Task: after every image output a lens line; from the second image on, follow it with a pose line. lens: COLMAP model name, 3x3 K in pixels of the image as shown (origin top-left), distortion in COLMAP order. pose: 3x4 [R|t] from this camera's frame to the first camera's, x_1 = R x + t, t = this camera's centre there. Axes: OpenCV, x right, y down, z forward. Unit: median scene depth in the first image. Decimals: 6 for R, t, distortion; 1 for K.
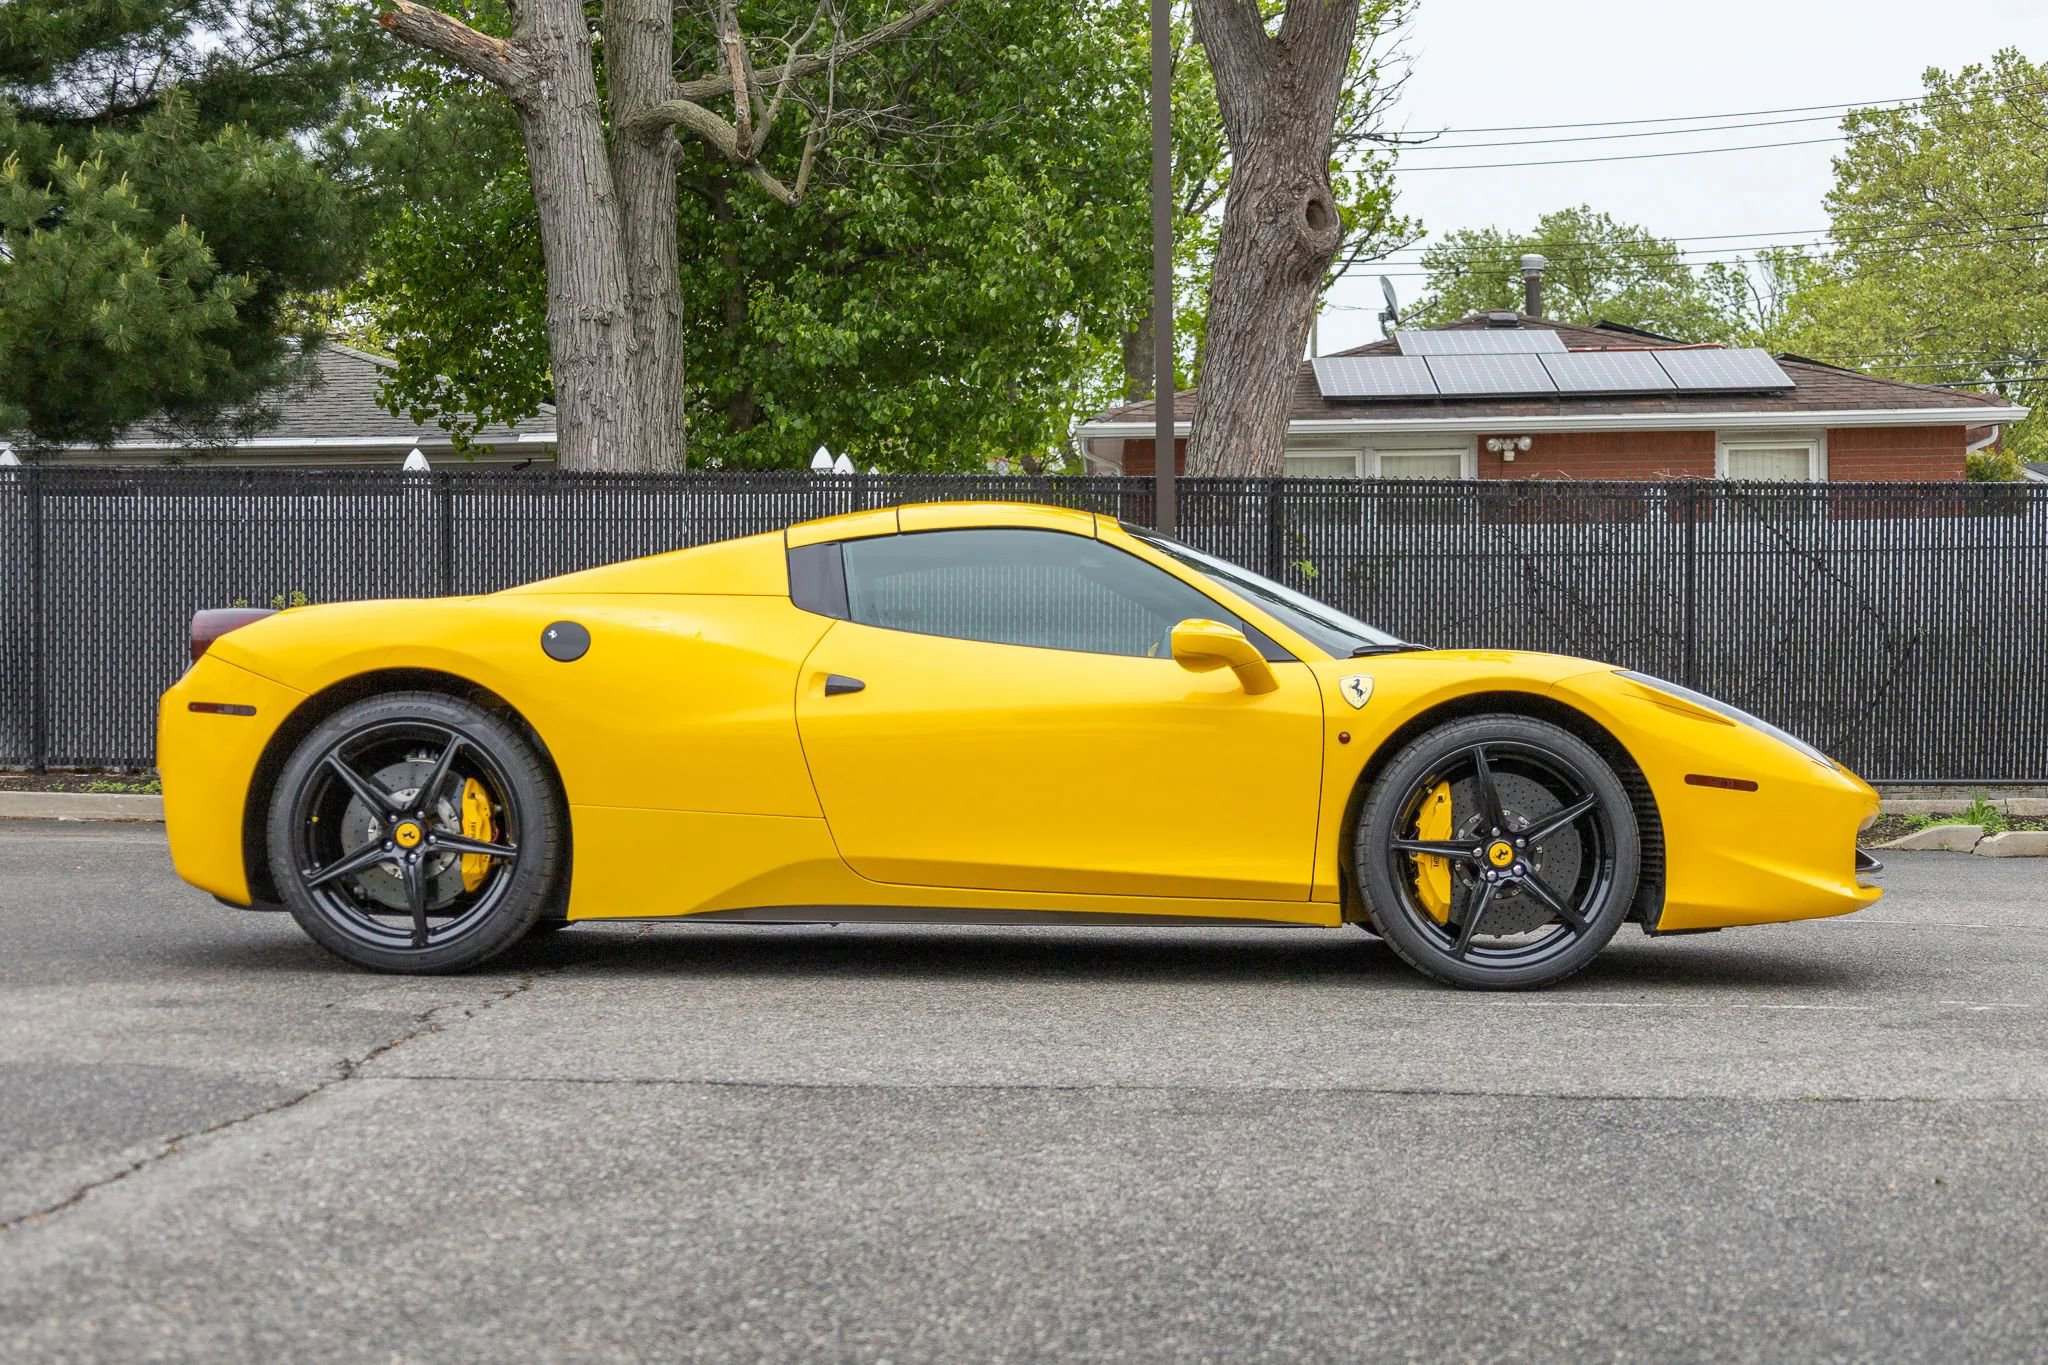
lens RADIAL K [[3329.3, 0, 1032.6], [0, 3329.3, 693.7], [0, 0, 1]] dist [0.011912, 0.075655]
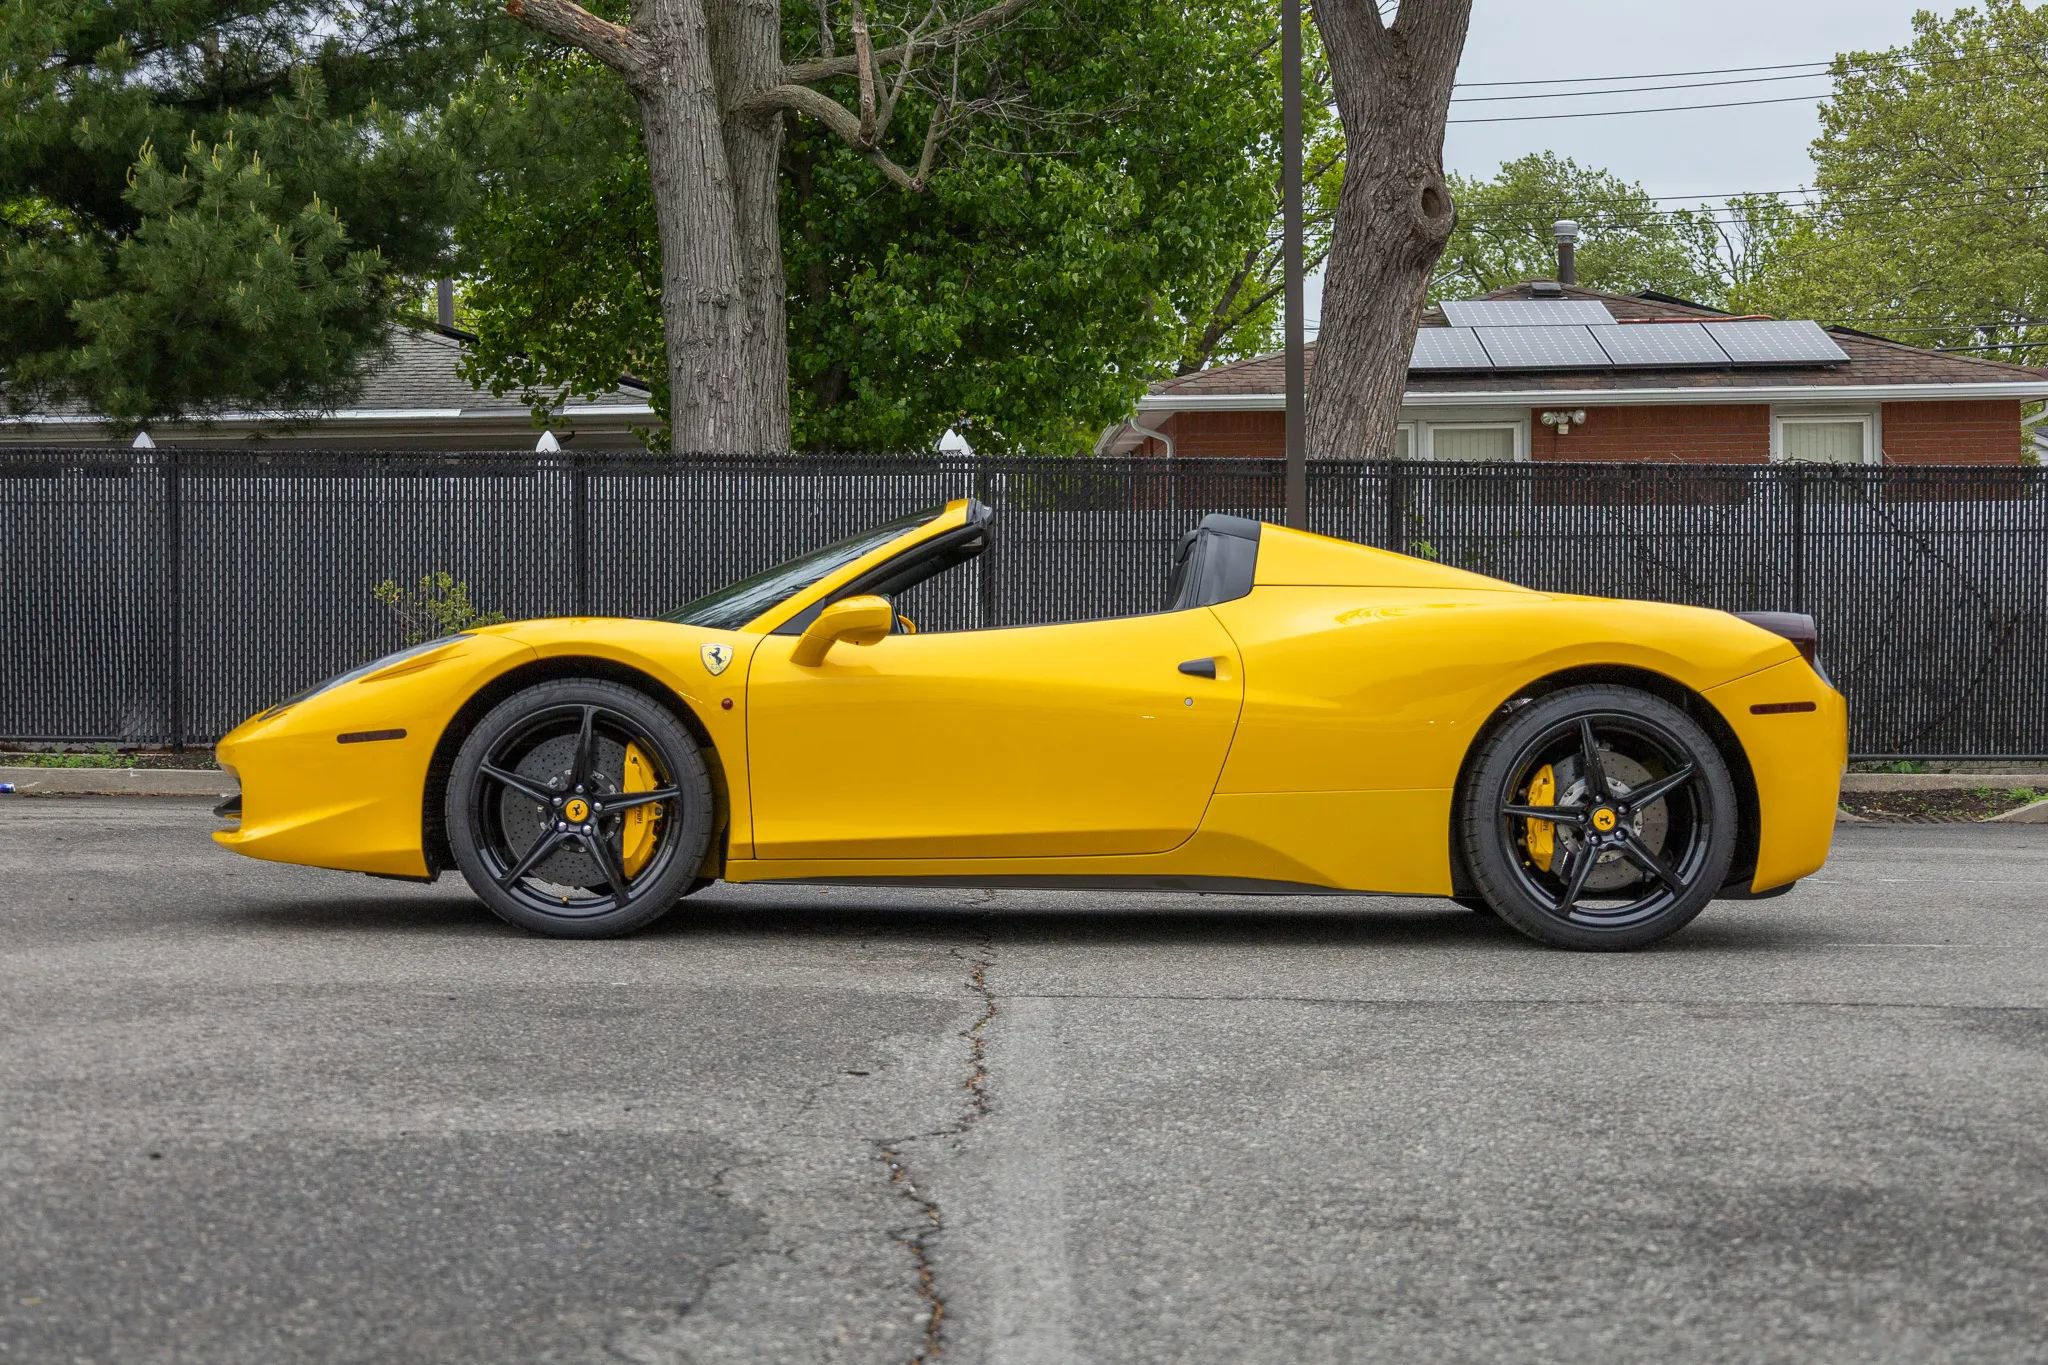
lens RADIAL K [[3583.9, 0, 1021.9], [0, 3583.9, 678.1], [0, 0, 1]] dist [0.001564, -0.041675]
pose [[0.999694, -0.000876, 0.024731, -0.067013], [0.000790, 0.999994, 0.003505, -0.001947], [-0.024734, -0.003484, 0.999688, -0.094670]]
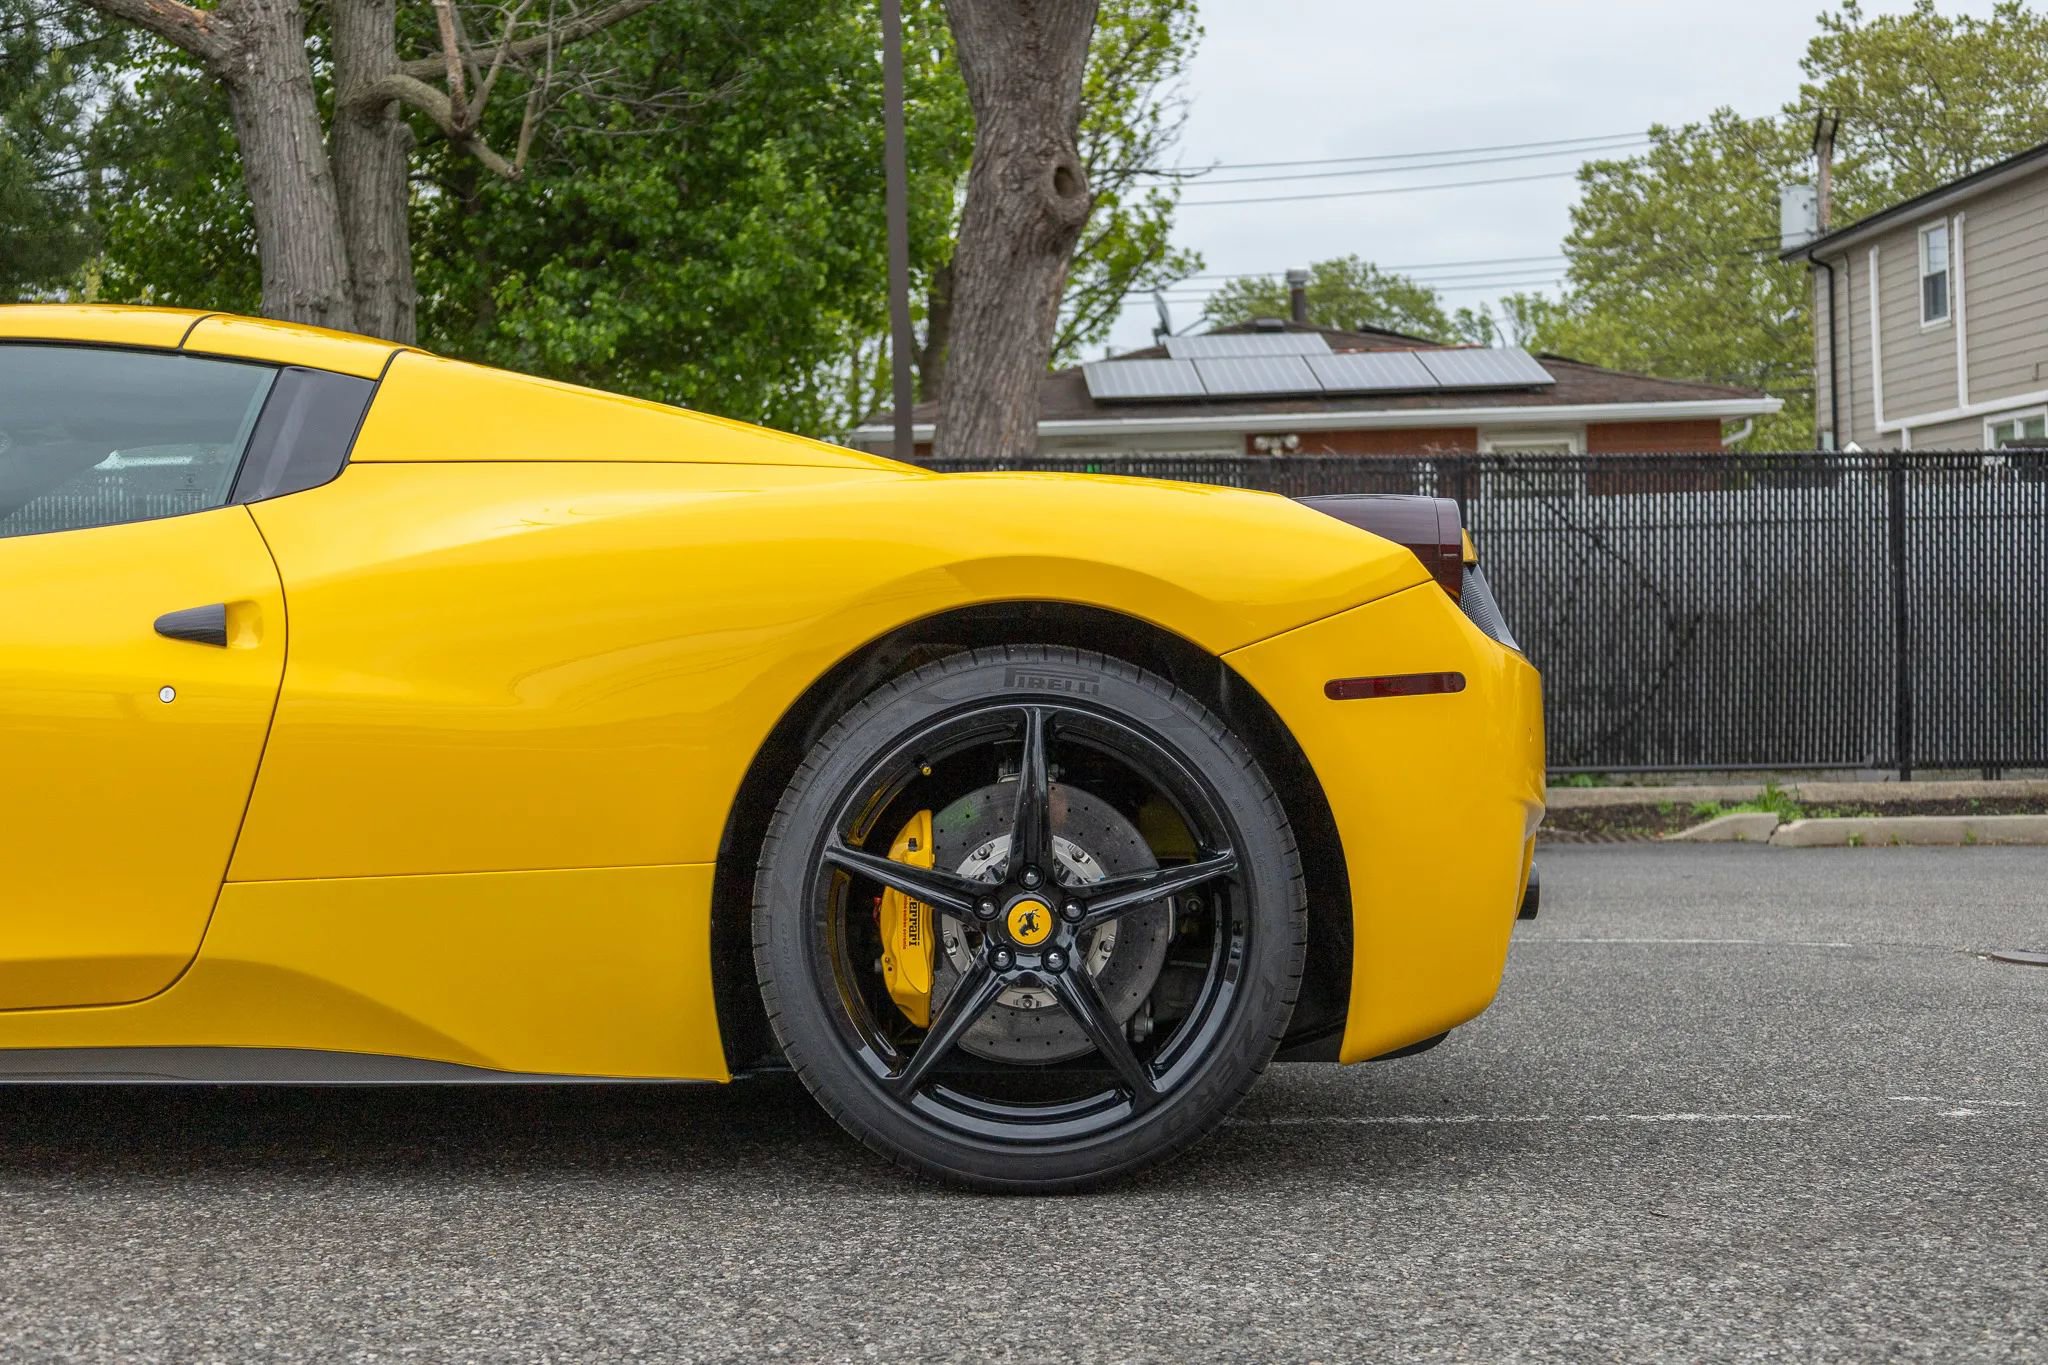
lens RADIAL K [[2932.2, 0, 971.6], [0, 2932.2, 682.6], [0, 0, 1]] dist [0.005376, 0.000297]
pose [[0.999286, -0.016569, 0.033948, 0.027822], [0.016809, 0.999836, -0.006779, 0.004135], [-0.033830, 0.007345, 0.999401, 0.165255]]
